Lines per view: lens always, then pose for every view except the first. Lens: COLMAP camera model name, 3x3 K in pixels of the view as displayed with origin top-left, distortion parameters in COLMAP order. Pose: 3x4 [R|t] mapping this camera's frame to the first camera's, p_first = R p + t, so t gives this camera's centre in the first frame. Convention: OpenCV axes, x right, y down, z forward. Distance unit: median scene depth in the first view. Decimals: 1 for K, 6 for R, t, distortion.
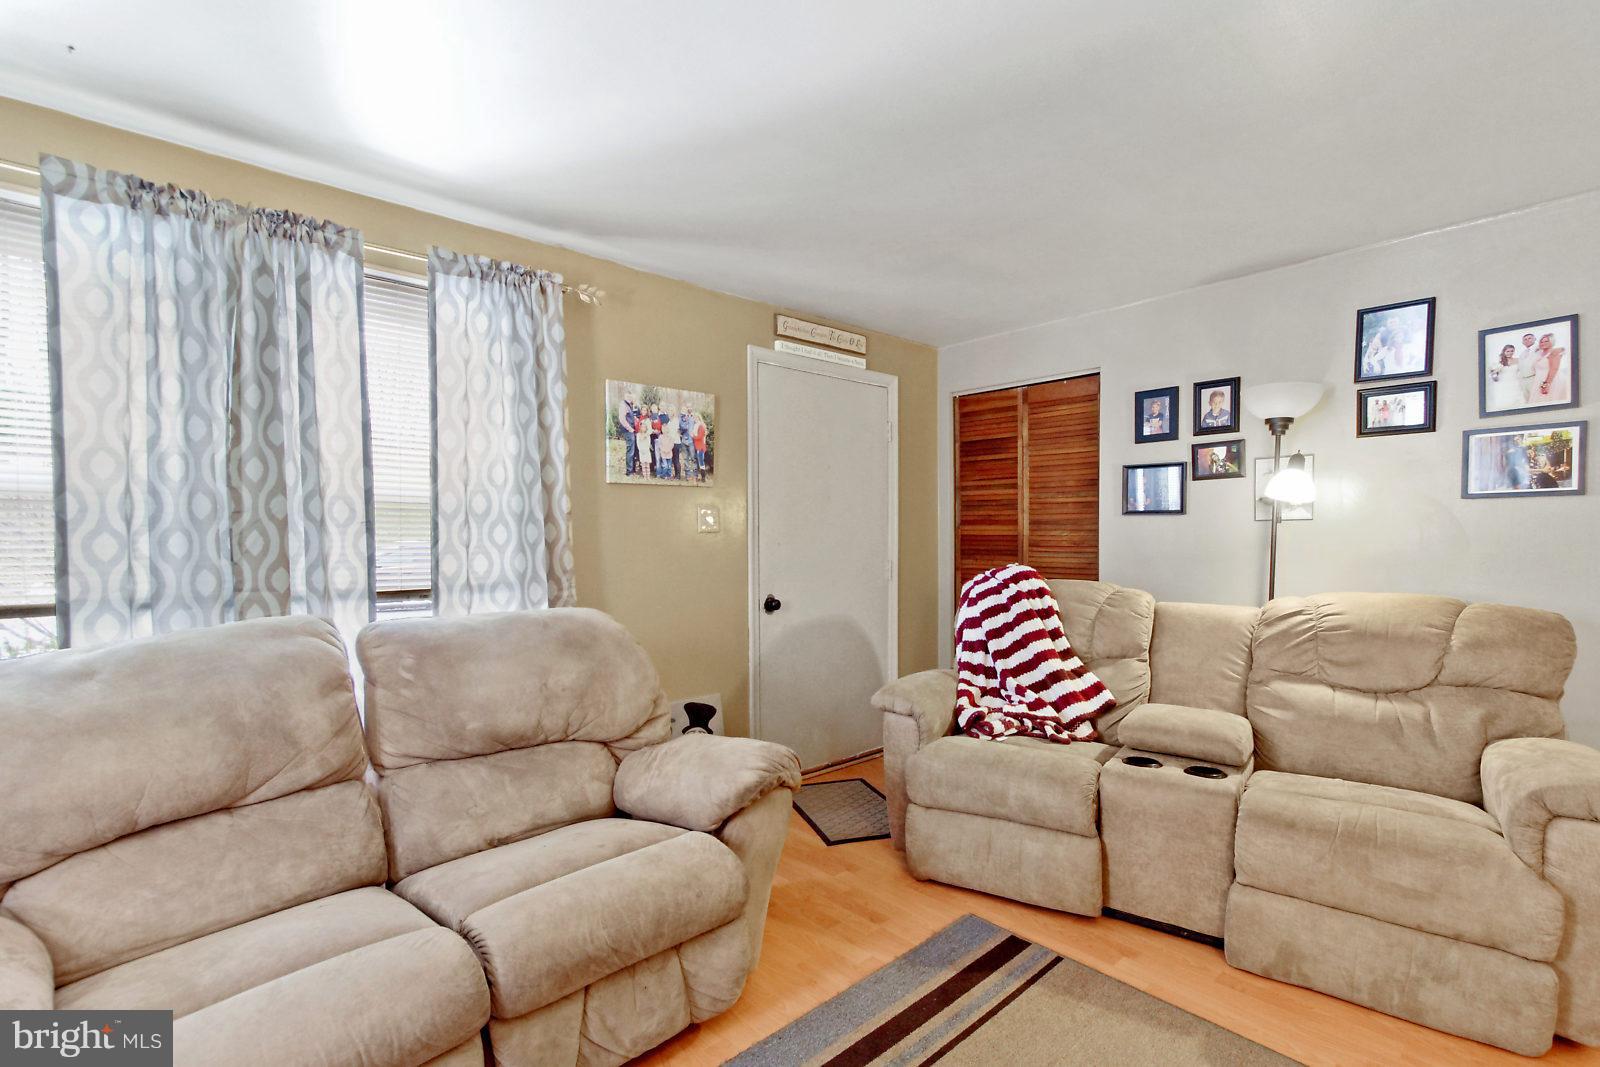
lens RADIAL K [[734.9, 0, 799.7], [0, 734.9, 566.9], [0, 0, 1]] dist [-0.004049, 0.003615]
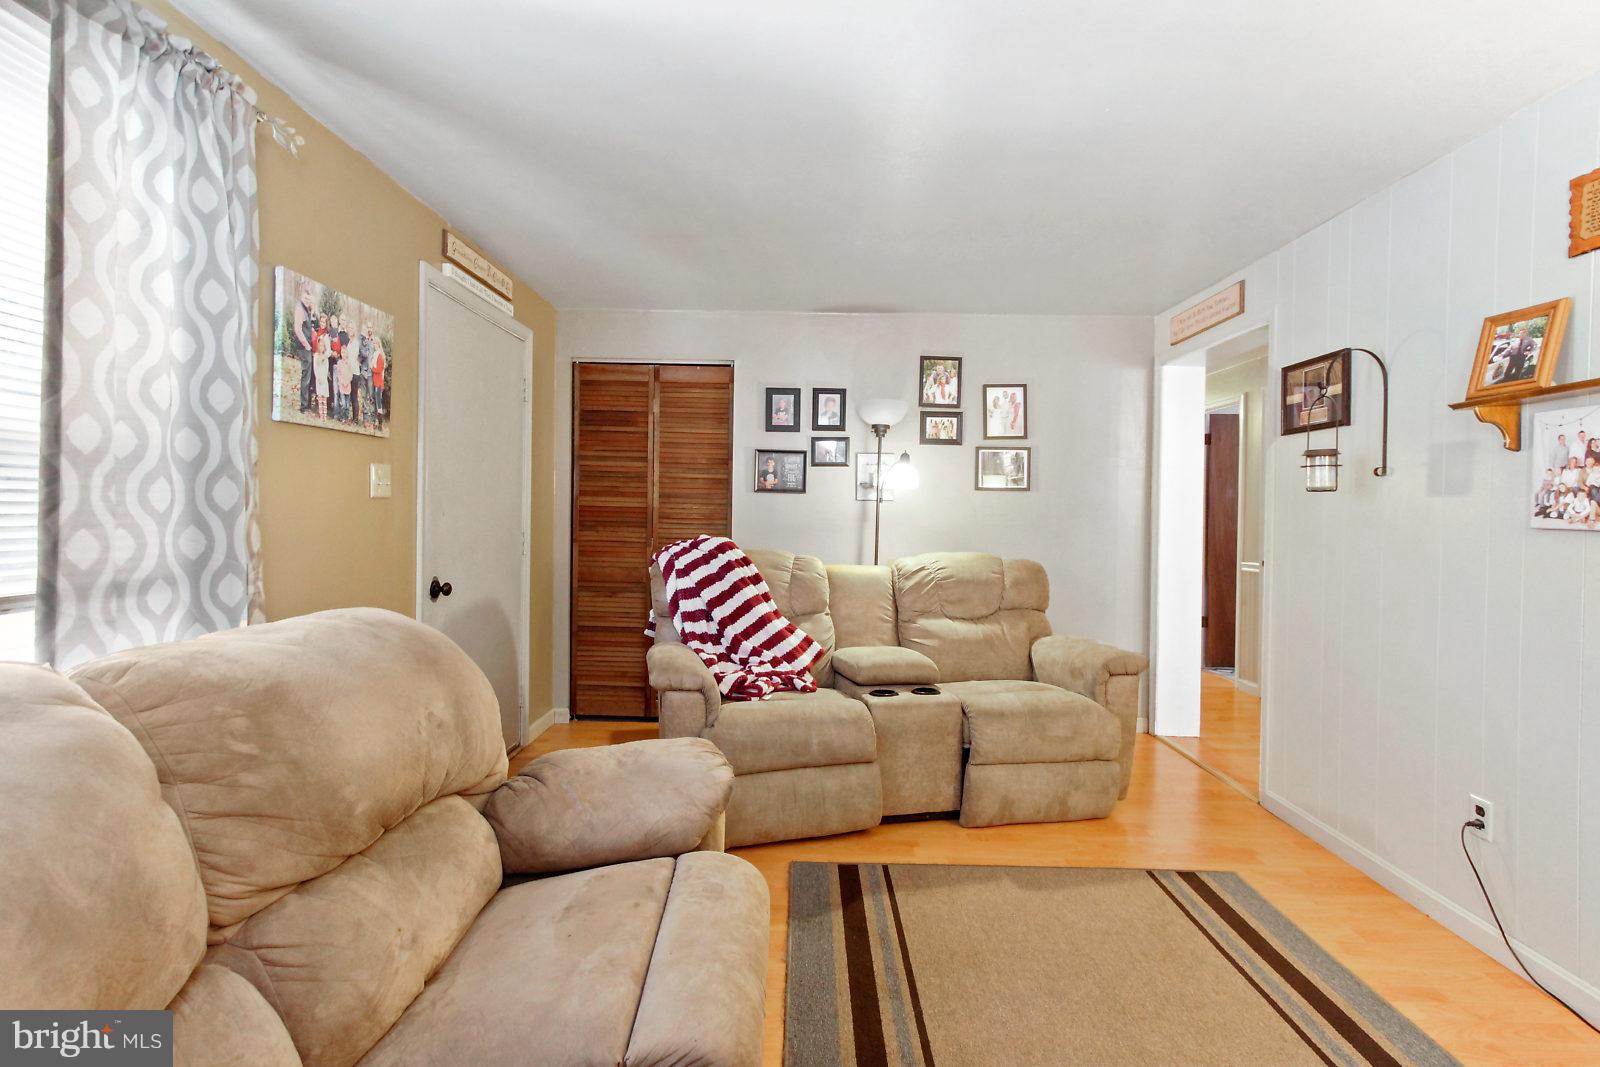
lens RADIAL K [[734.9, 0, 807.5], [0, 734.9, 520.9], [0, 0, 1]] dist [-0.004049, 0.003615]
pose [[0.670815, 0.003524, 0.741617, -0.450841], [0.013085, 0.999777, -0.016586, -0.006474], [-0.741510, 0.020830, 0.670619, 0.208560]]
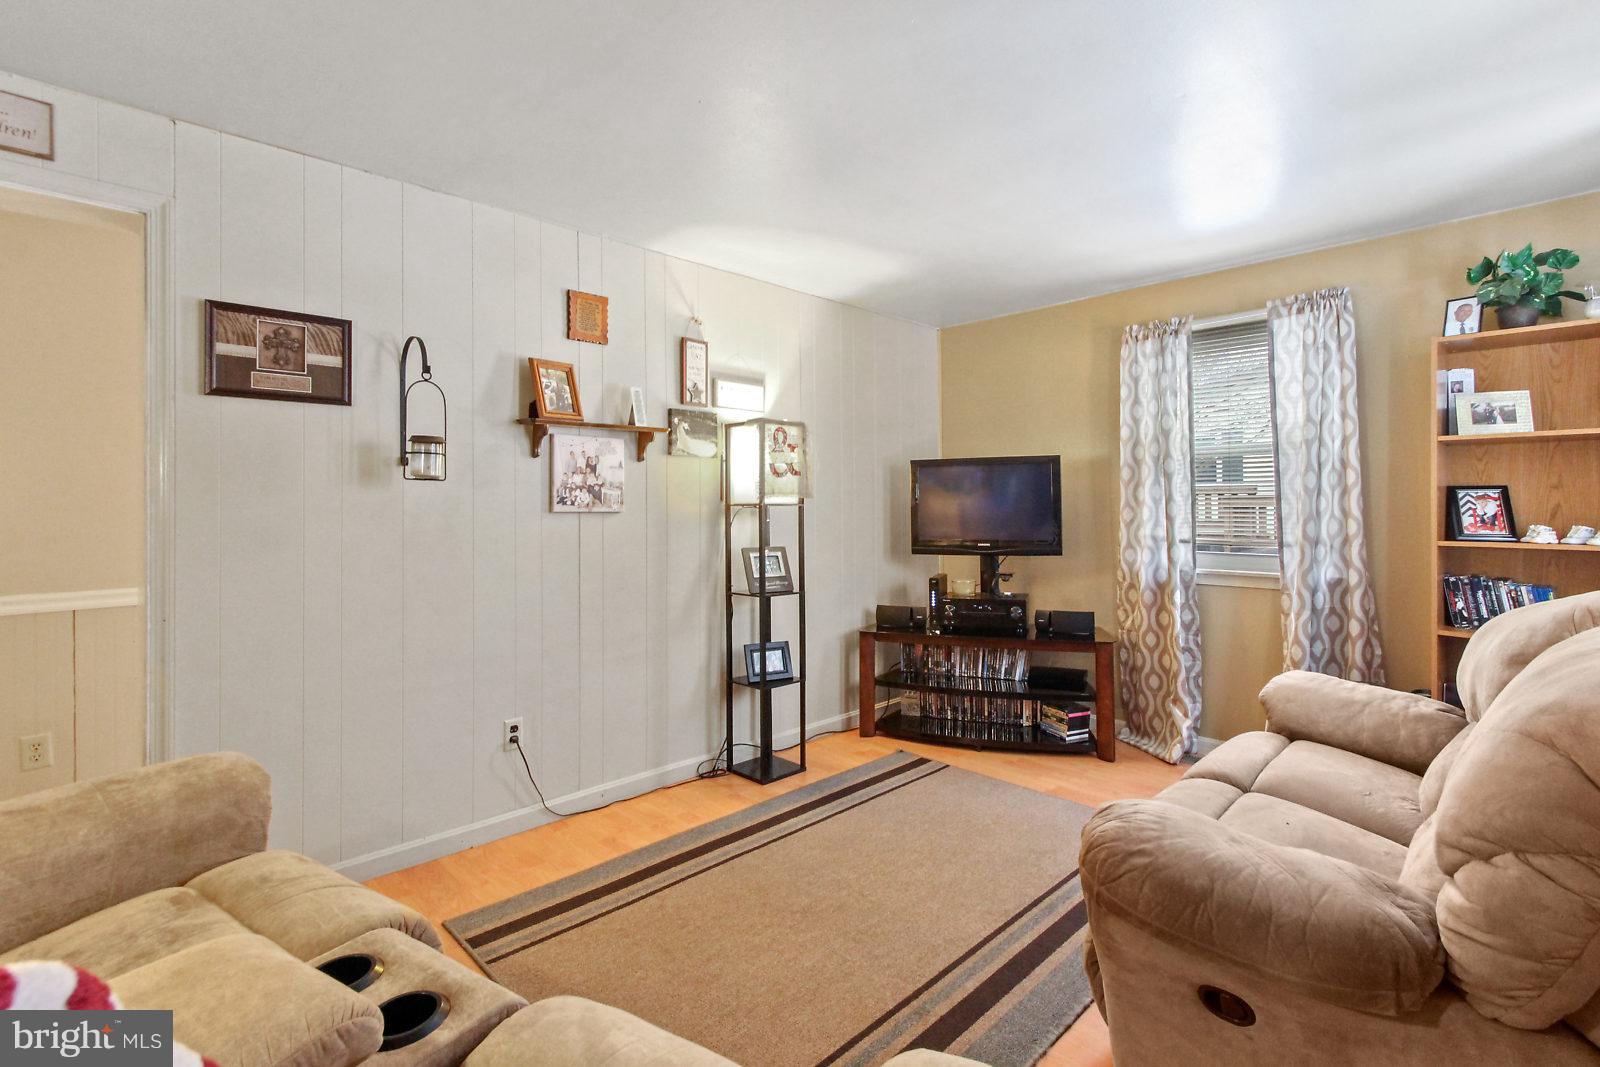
lens RADIAL K [[734.9, 0, 820.7], [0, 734.9, 502.8], [0, 0, 1]] dist [-0.004049, 0.003615]
pose [[-0.998711, 0.010561, -0.049637, 0.191369], [0.008880, 0.999383, 0.033978, -0.045755], [0.049965, 0.033494, -0.998189, 1.185845]]
